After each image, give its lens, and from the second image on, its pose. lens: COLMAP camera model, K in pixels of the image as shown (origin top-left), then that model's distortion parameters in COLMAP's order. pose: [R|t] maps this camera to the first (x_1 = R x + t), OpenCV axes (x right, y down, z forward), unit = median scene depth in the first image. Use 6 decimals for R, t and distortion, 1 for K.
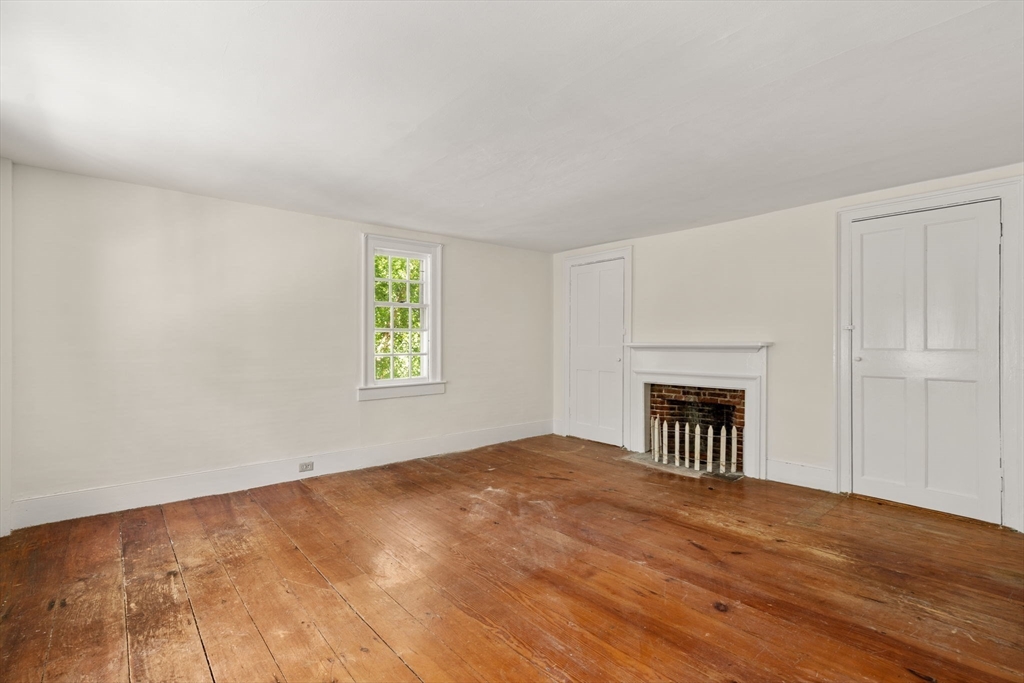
lens RADIAL K [[469.7, 0, 513.4], [0, 469.7, 341.1], [0, 0, 1]] dist [0.014015, 0.000313]
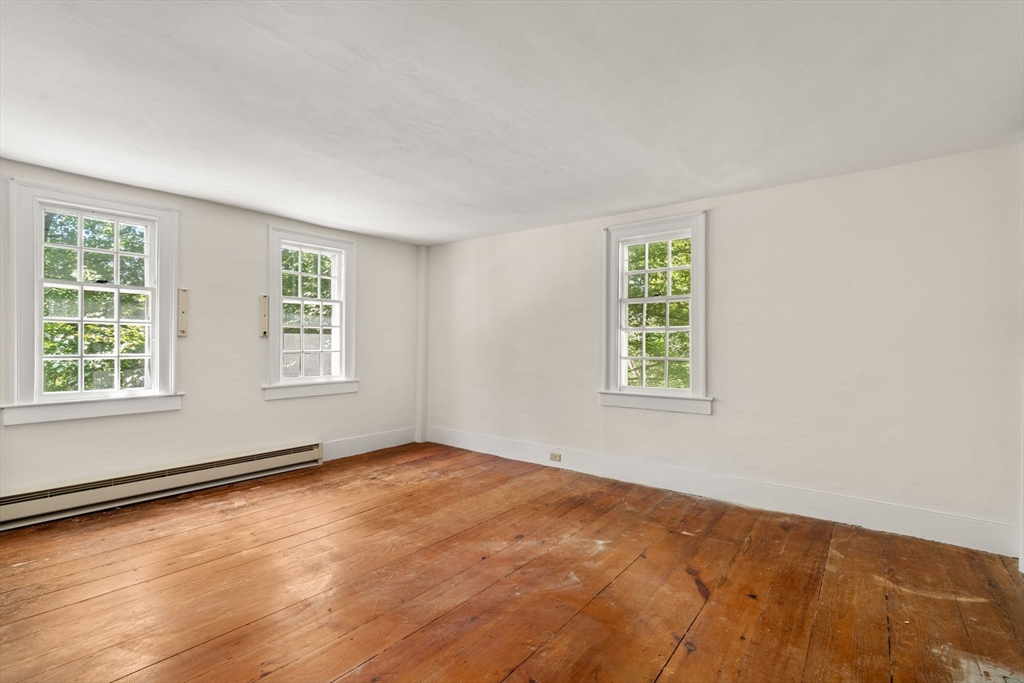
lens RADIAL K [[469.7, 0, 512.8], [0, 469.7, 346.0], [0, 0, 1]] dist [0.014015, 0.000313]
pose [[0.183422, 0.003636, -0.983028, 0.748547], [0.006859, 0.999964, 0.004978, -0.000678], [0.983010, -0.007655, 0.183390, 0.831324]]
